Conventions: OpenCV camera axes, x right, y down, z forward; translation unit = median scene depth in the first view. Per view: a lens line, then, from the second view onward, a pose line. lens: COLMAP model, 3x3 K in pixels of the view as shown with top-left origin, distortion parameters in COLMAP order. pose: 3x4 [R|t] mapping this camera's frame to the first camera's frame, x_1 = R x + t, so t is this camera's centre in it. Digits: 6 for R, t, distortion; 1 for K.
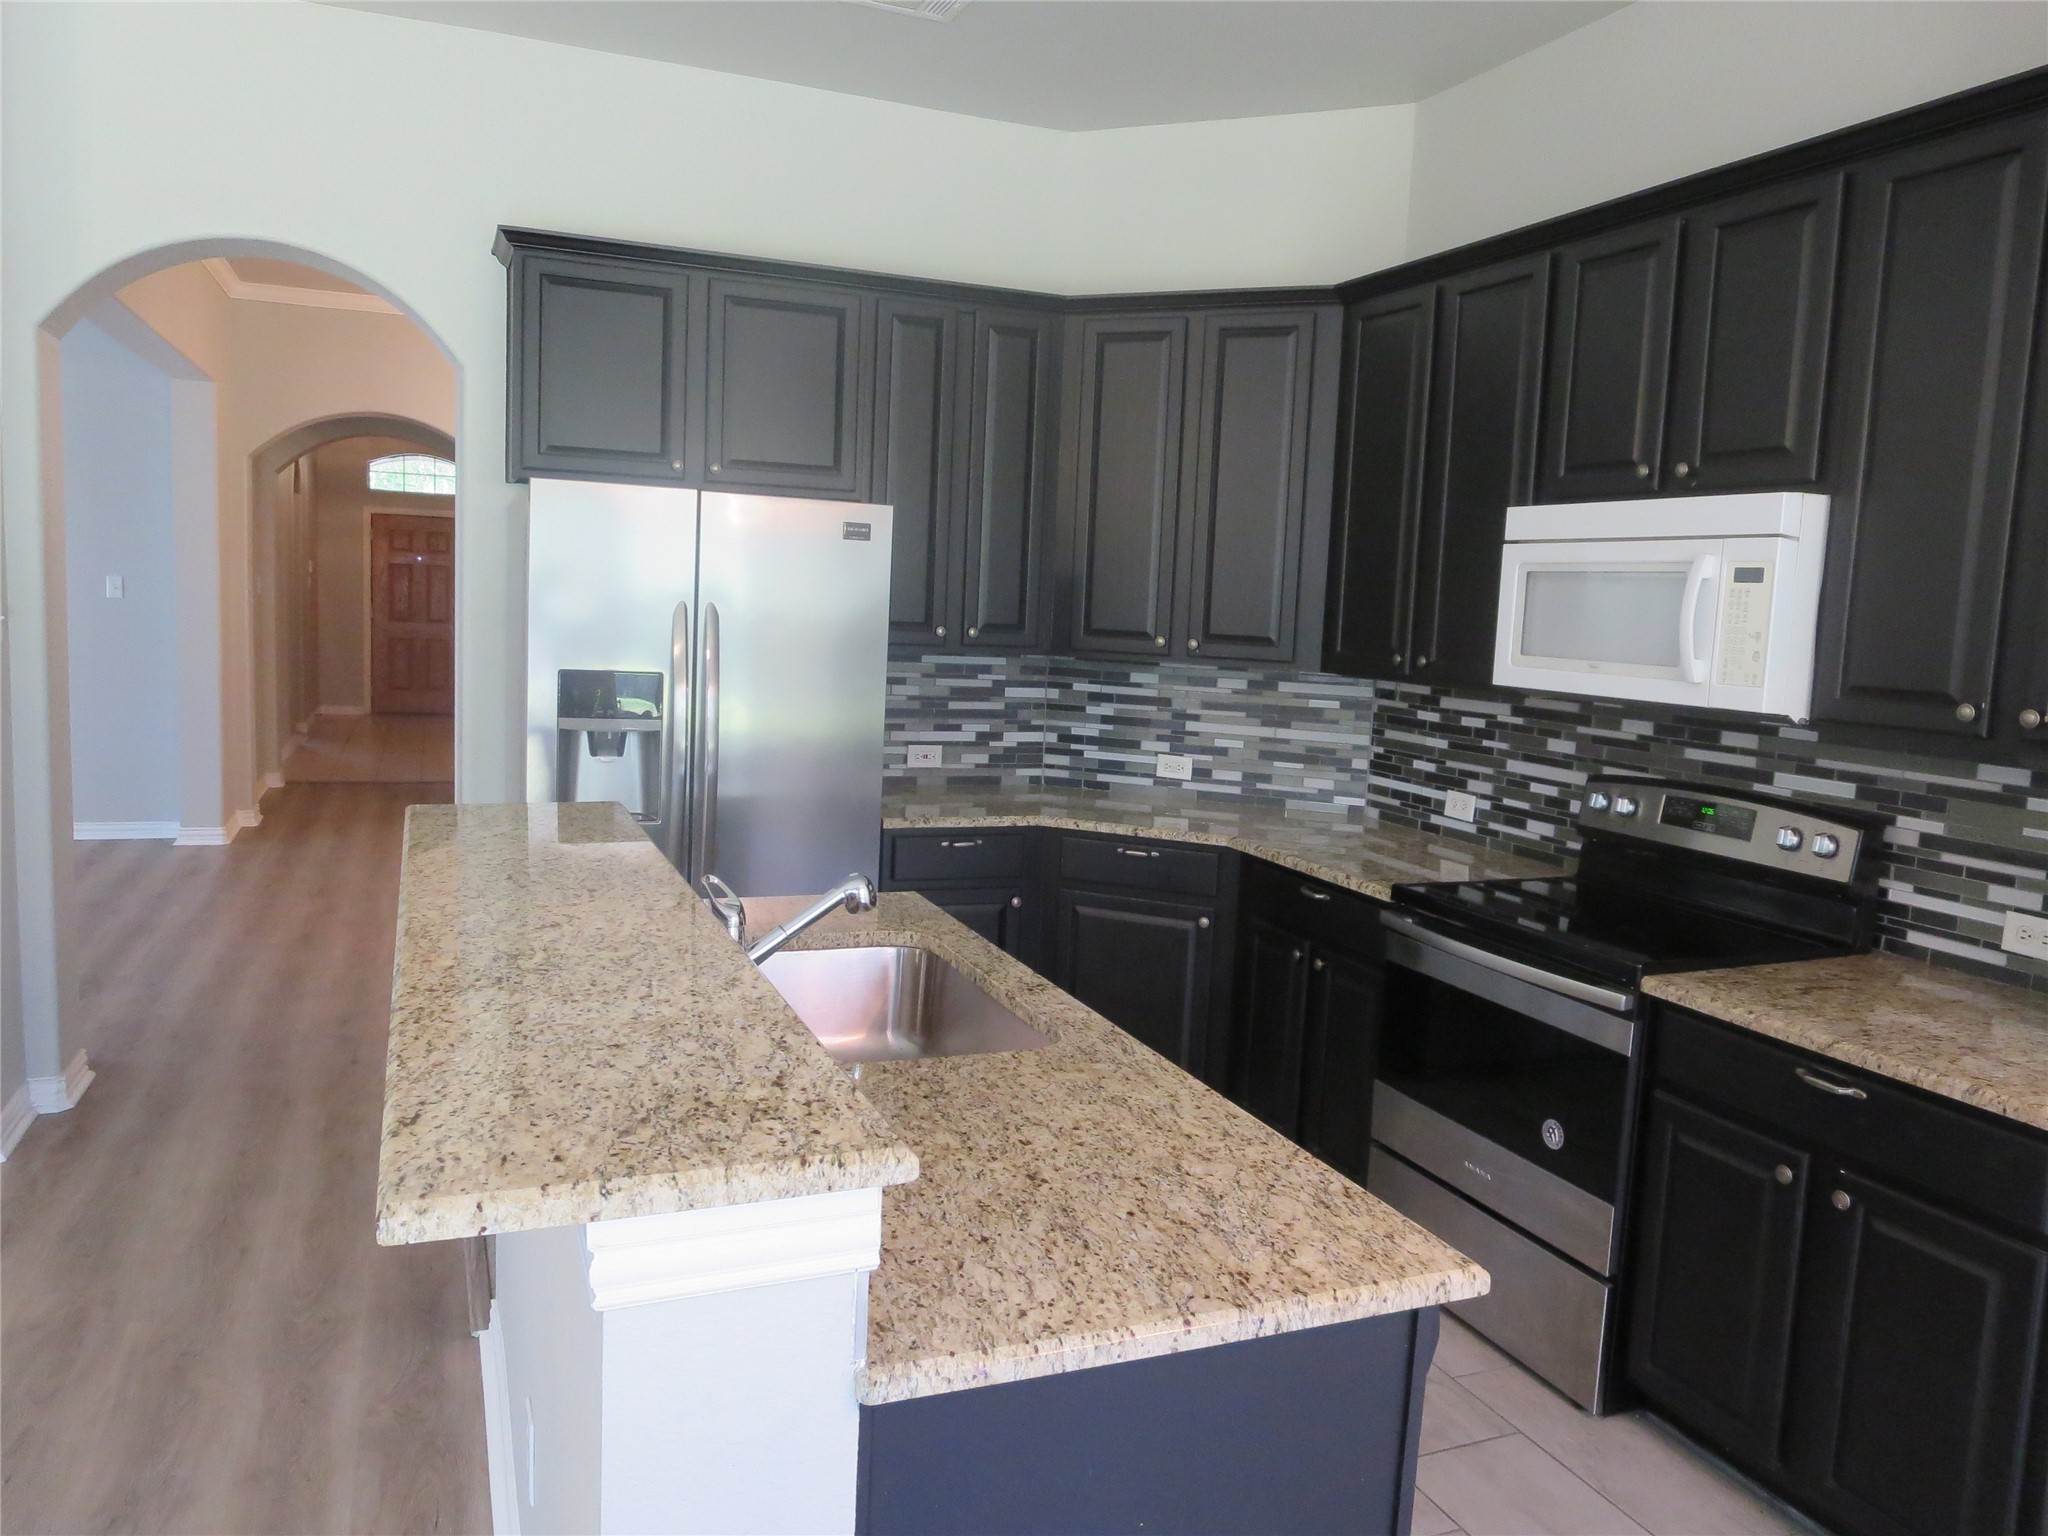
lens RADIAL K [[1426.7, 0, 1012.3], [0, 1426.7, 757.5], [0, 0, 1]] dist [-0.047881, 0.034186]
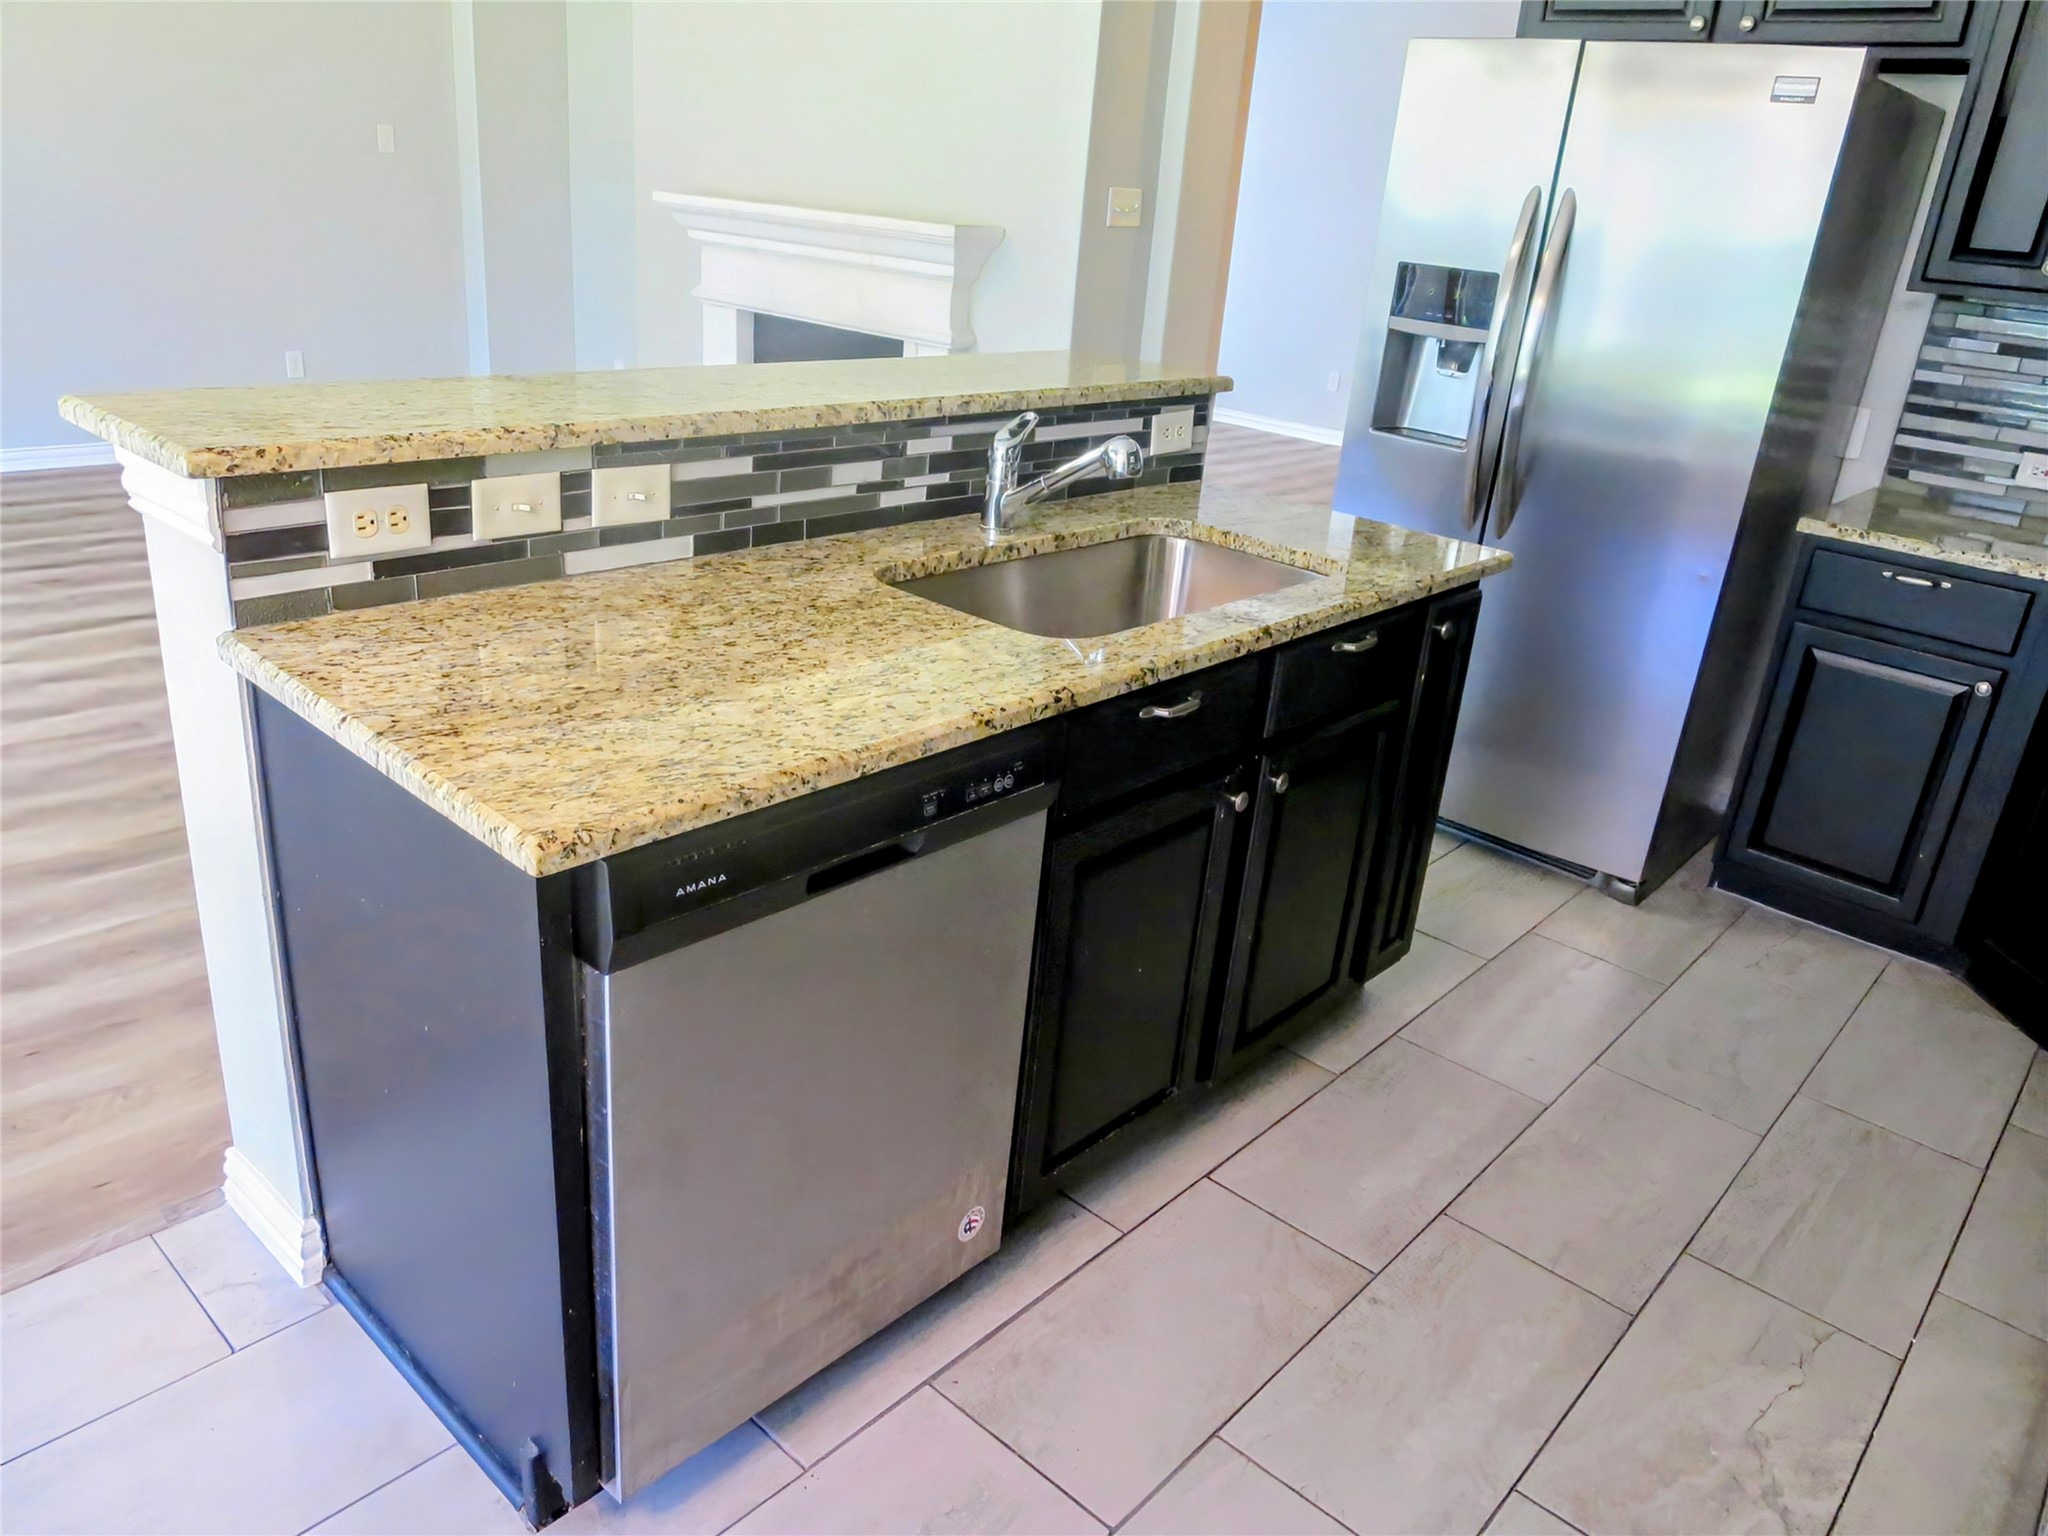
lens RADIAL K [[1428.2, 0, 1052.4], [0, 1428.2, 759.2], [0, 0, 1]] dist [-0.003442, 0.001662]
pose [[0.434396, 0.329134, -0.838434, 0.442851], [-0.163521, 0.944195, 0.285930, 0.014217], [0.885755, 0.012895, 0.463975, 0.347604]]
